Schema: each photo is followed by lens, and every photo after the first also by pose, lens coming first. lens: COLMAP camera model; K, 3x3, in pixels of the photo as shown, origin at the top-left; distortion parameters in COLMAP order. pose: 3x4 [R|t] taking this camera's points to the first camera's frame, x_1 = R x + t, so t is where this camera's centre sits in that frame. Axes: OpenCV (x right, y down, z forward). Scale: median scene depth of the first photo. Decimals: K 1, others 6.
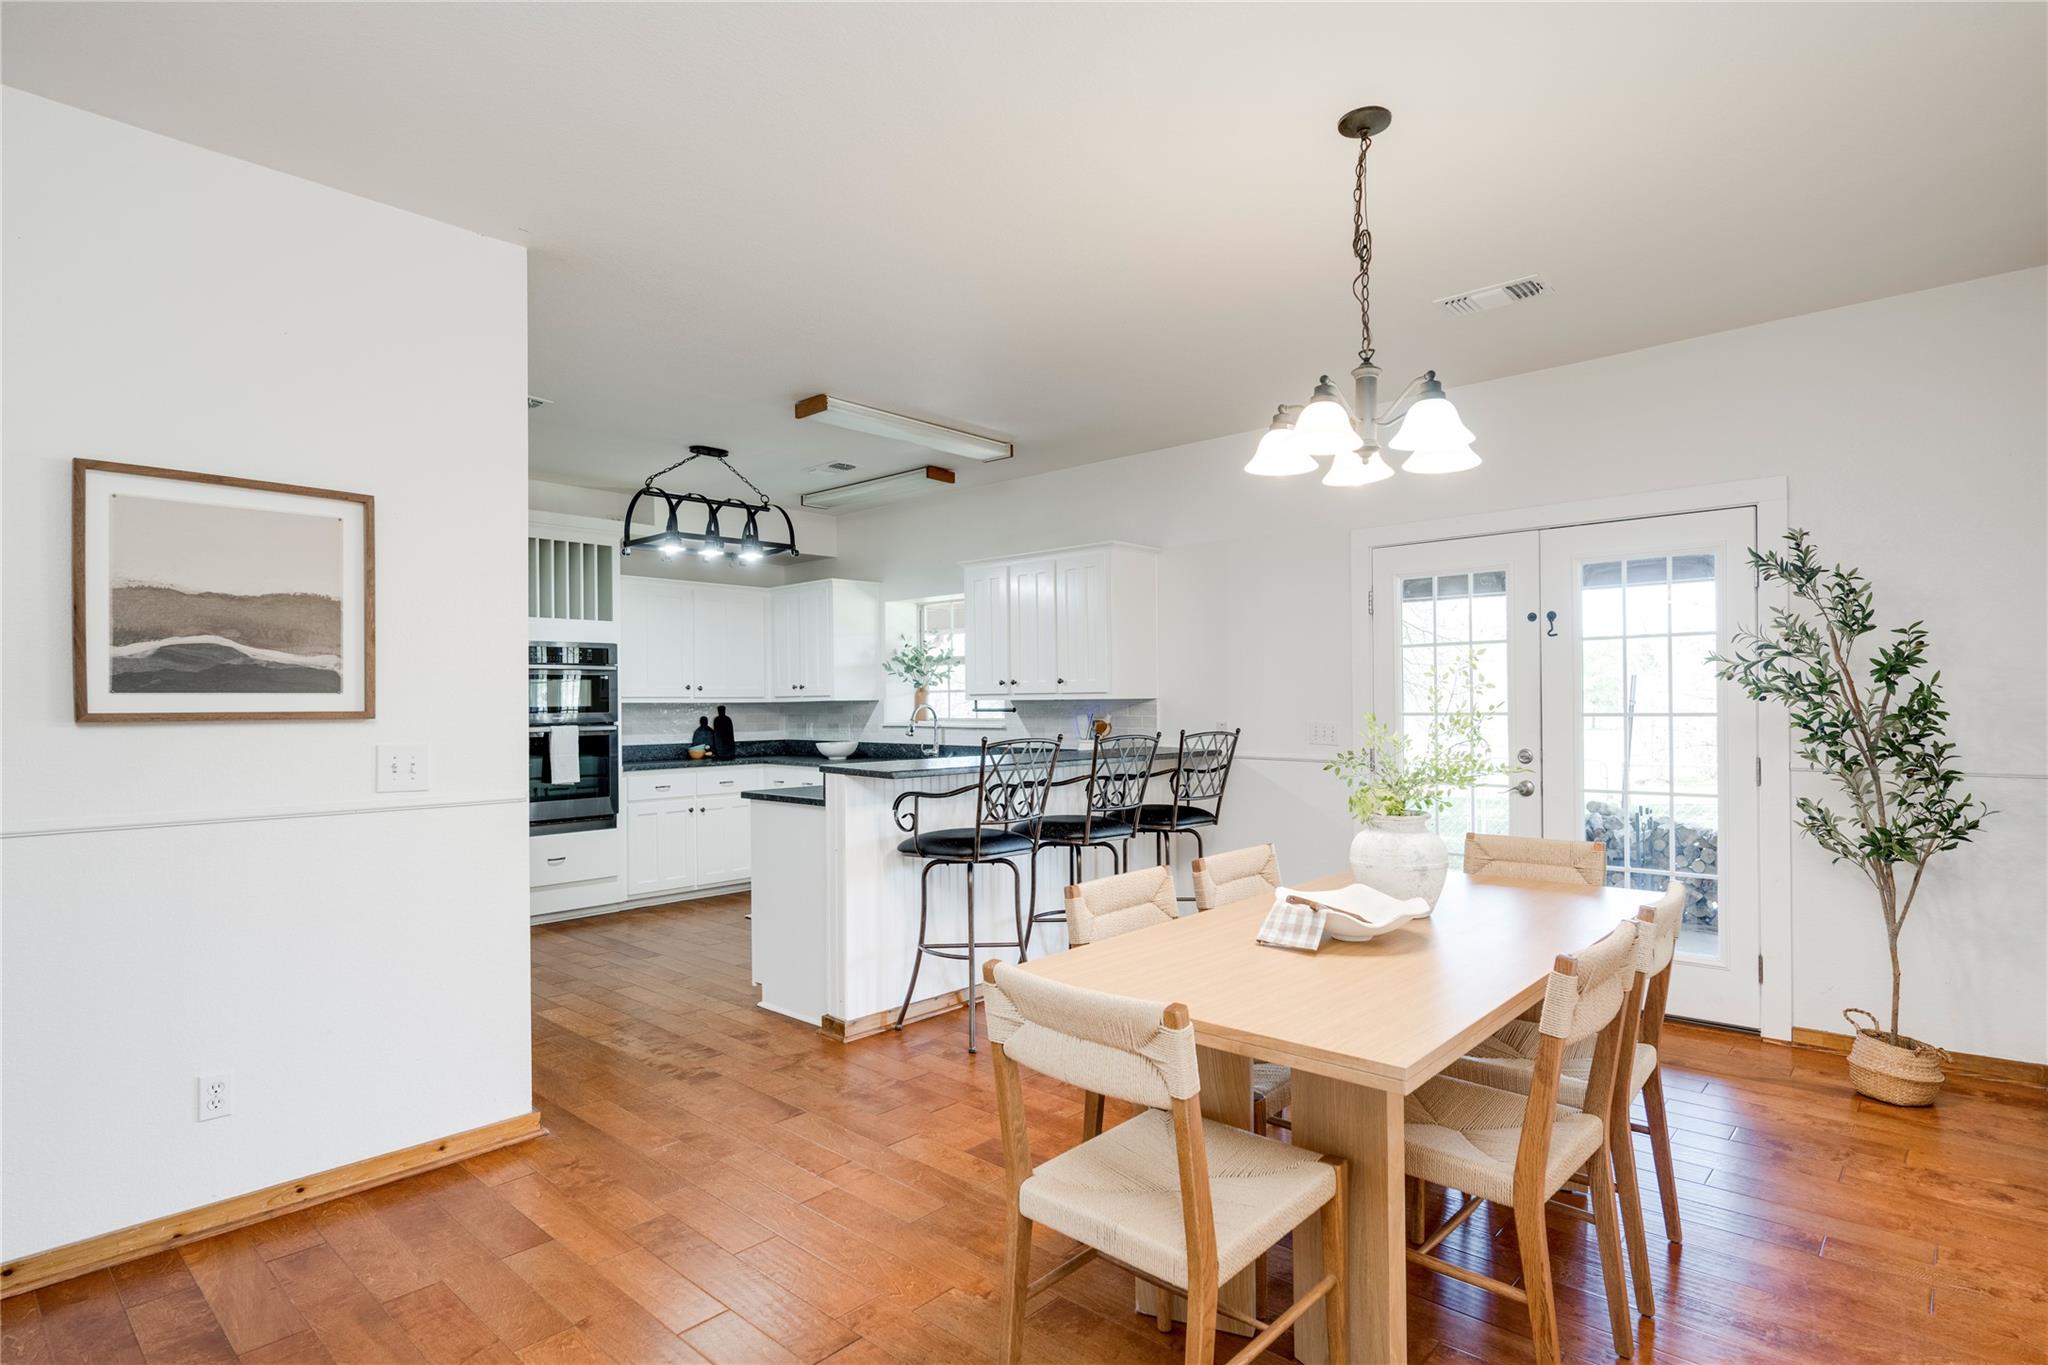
lens RADIAL K [[1080.6, 0, 1037.8], [0, 1080.6, 709.5], [0, 0, 1]] dist [-0.005565, -0.000729]
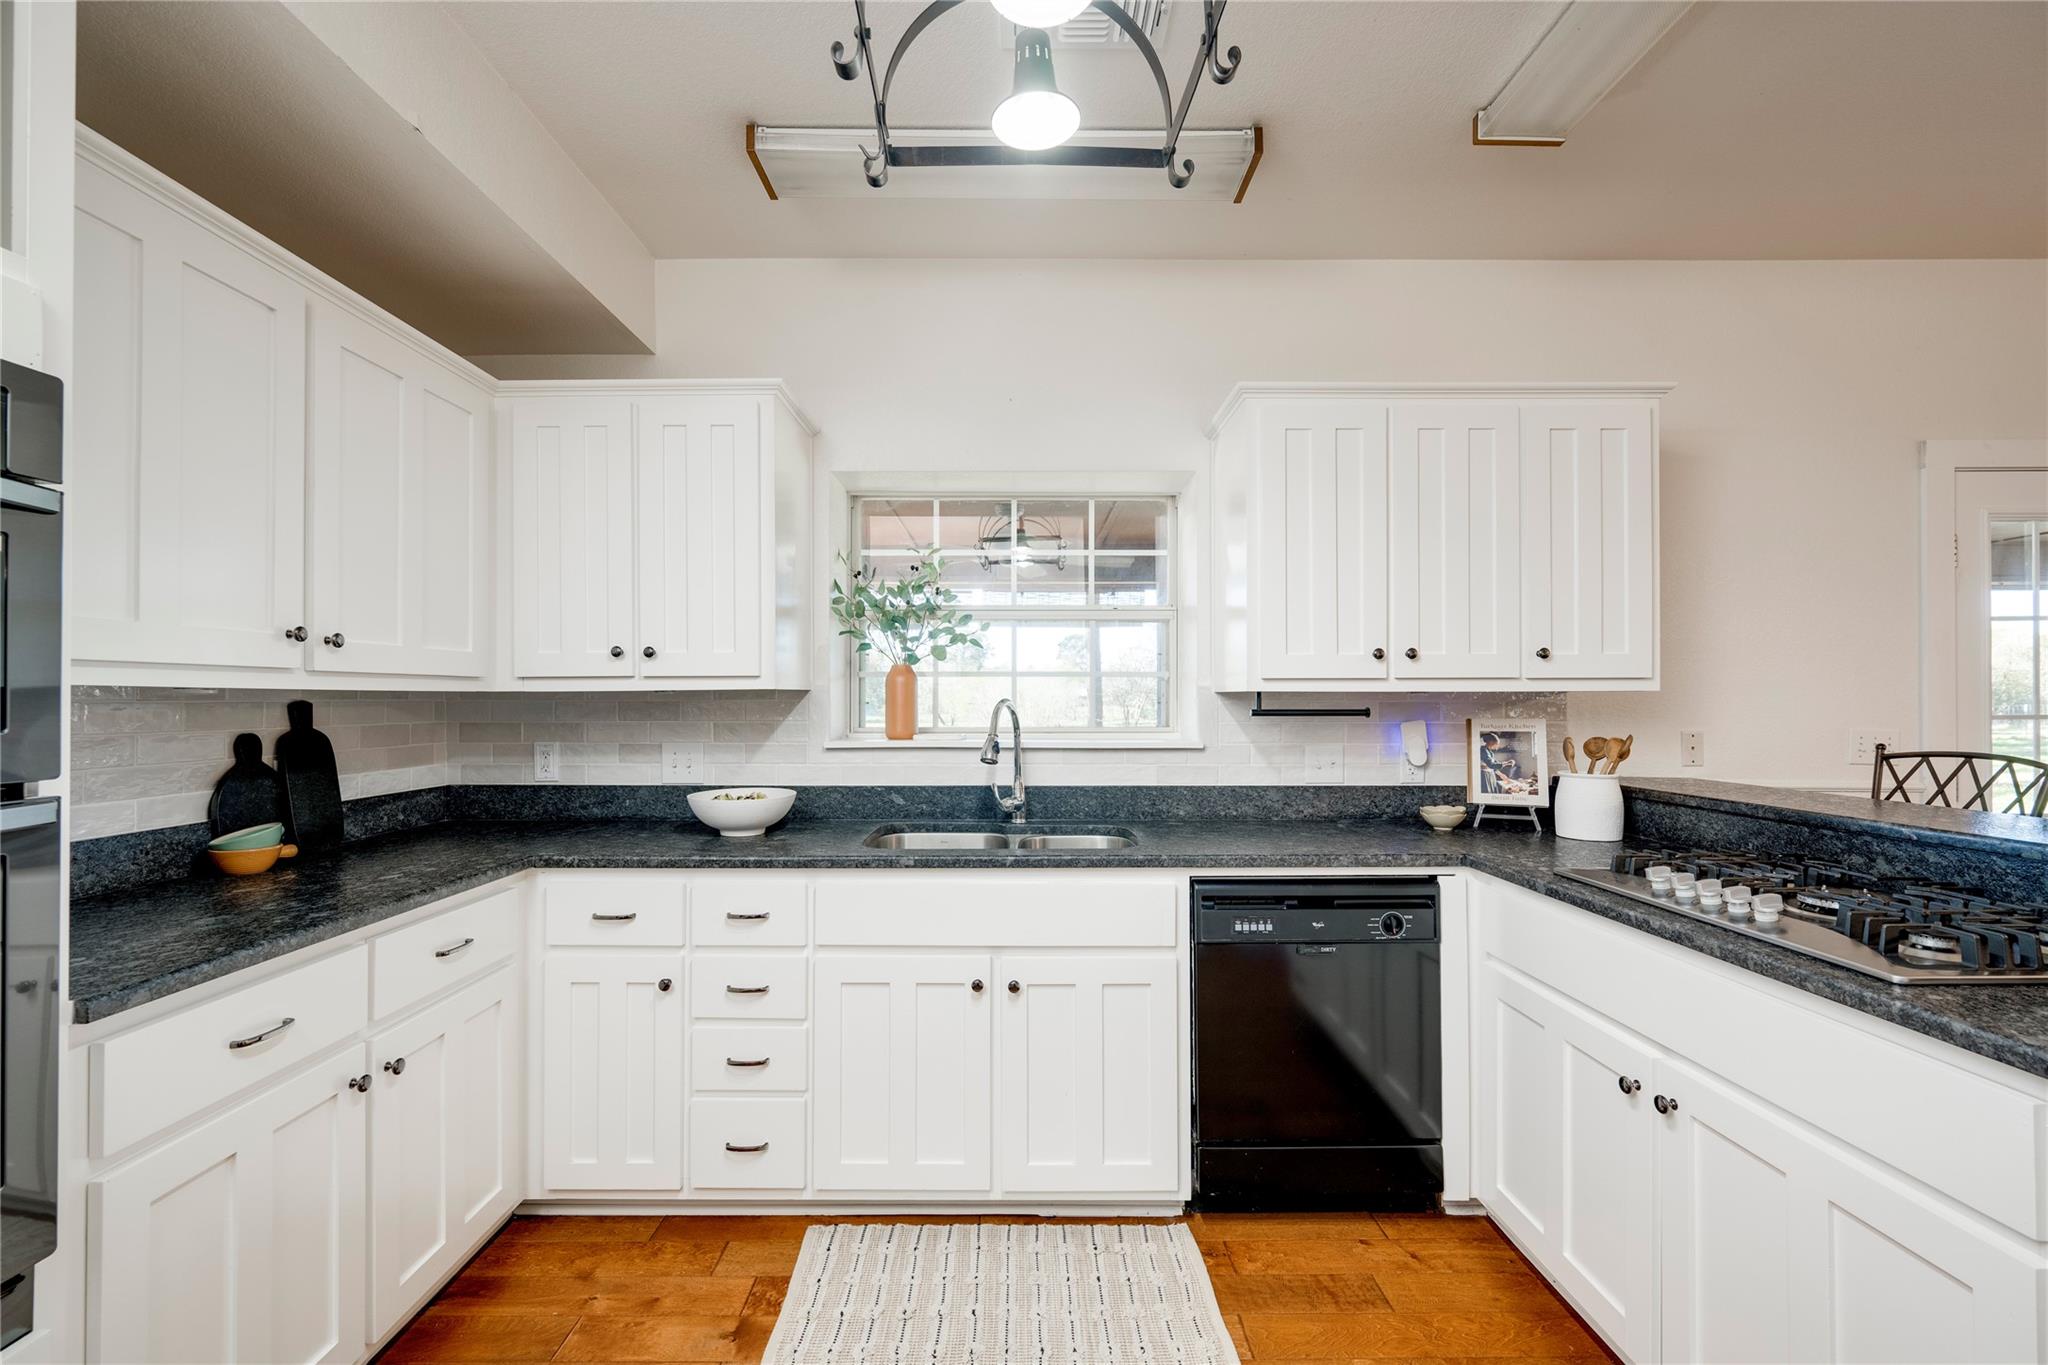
lens RADIAL K [[860.8, 0, 1011.8], [0, 860.8, 689.5], [0, 0, 1]] dist [-0.008556, 0.000020]
pose [[0.729553, 0.014230, 0.683777, -0.341975], [-0.001137, 0.999807, -0.019594, -0.001717], [-0.683924, 0.013517, 0.729428, 0.713950]]
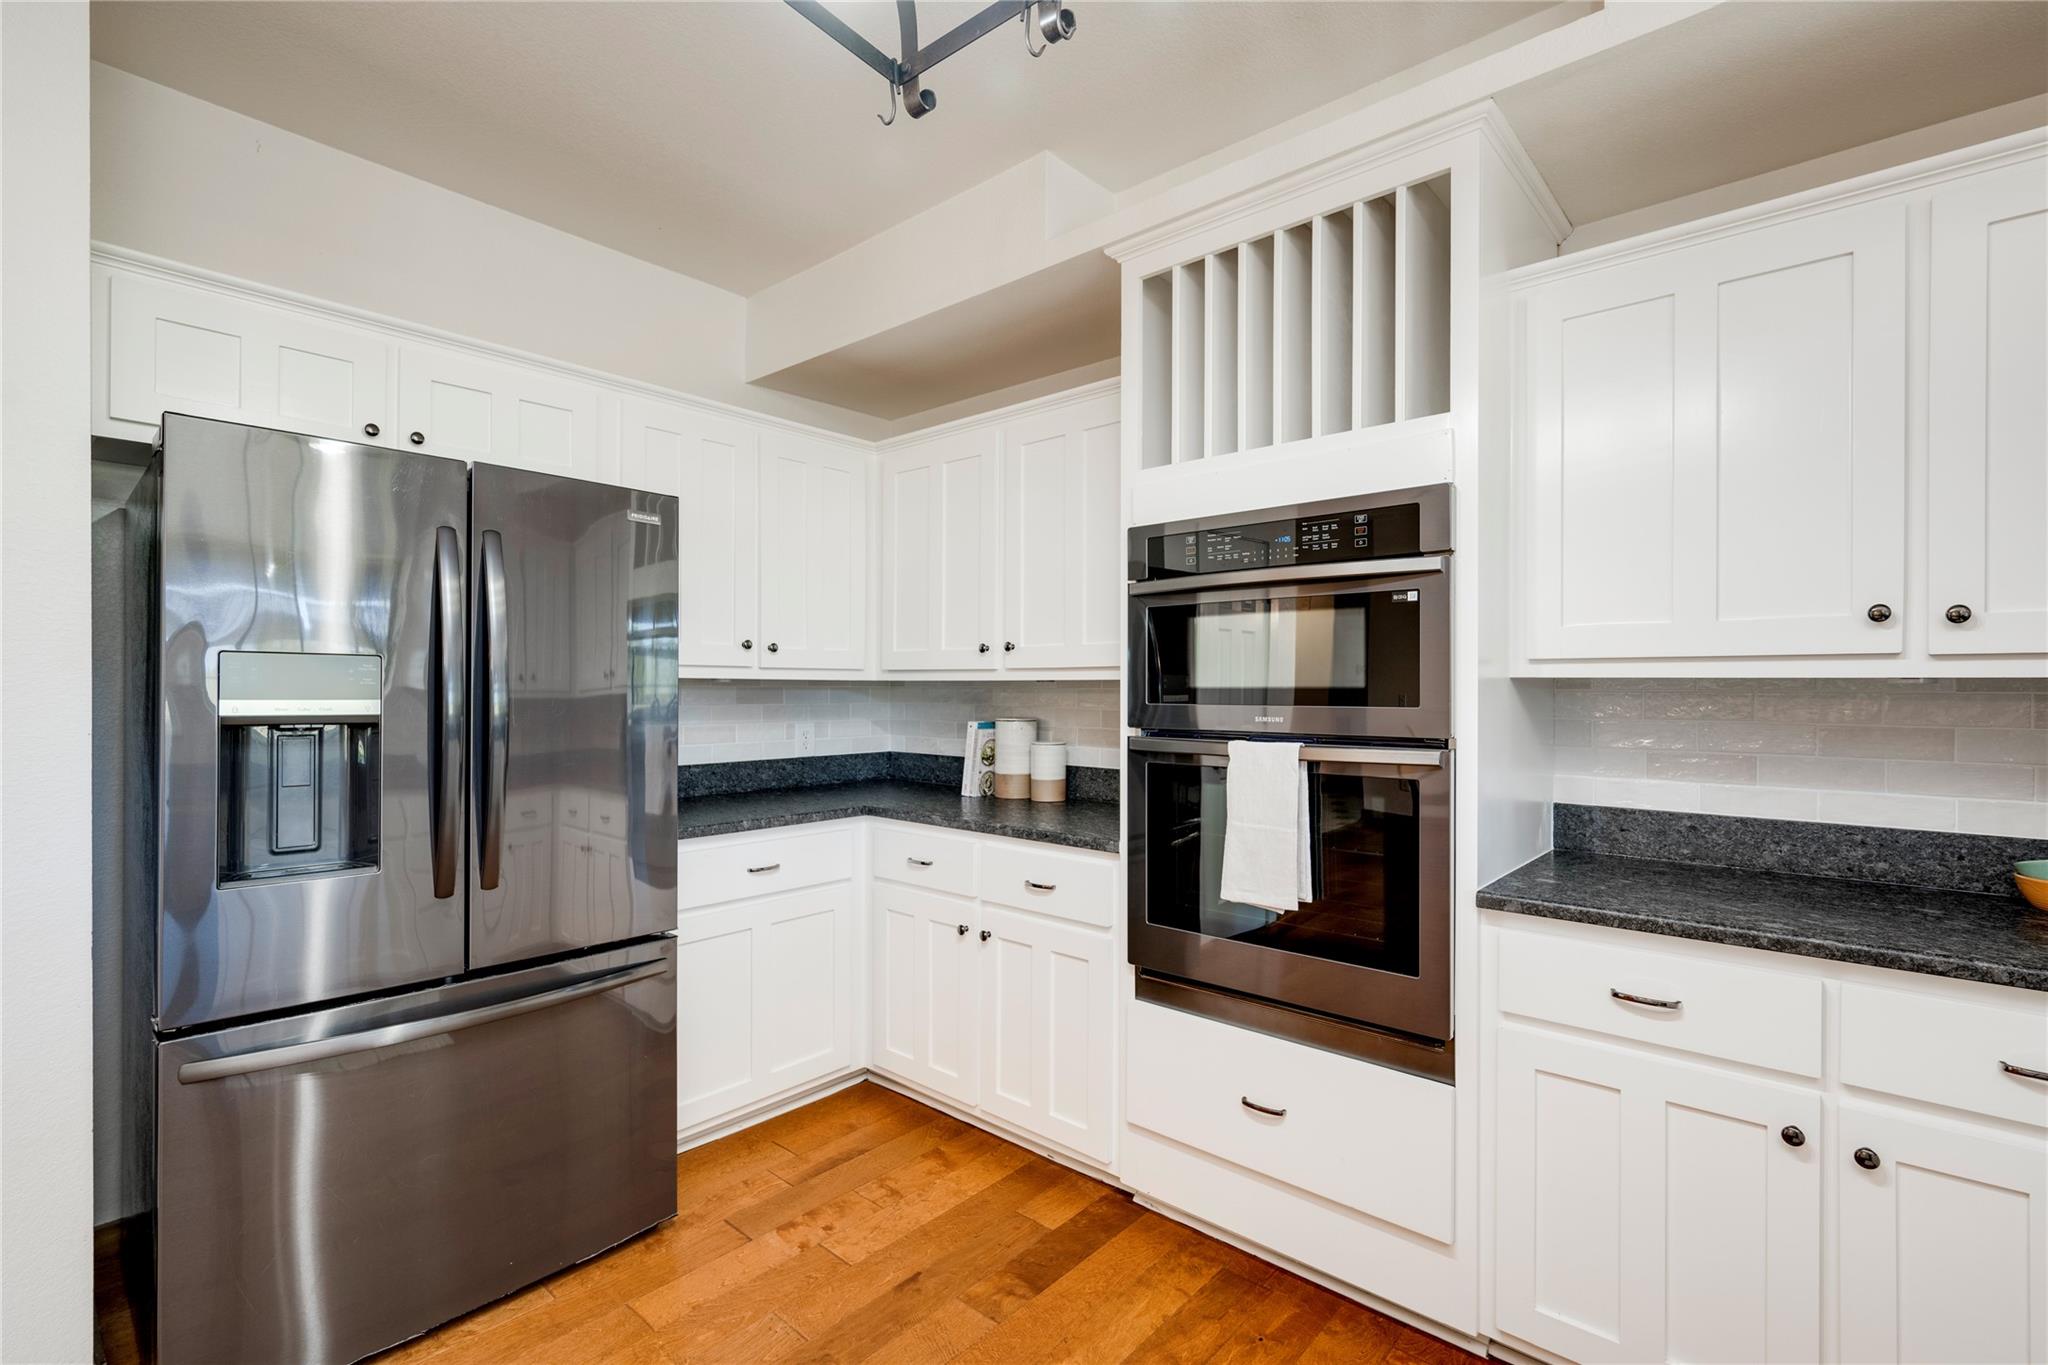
lens RADIAL K [[934.2, 0, 1043.8], [0, 934.2, 684.0], [0, 0, 1]] dist [0.002931, -0.000303]
pose [[0.020851, 0.008995, -0.999742, -0.118723], [-0.008624, 0.999924, 0.008817, -0.004959], [0.999745, 0.008438, 0.020927, 0.814383]]
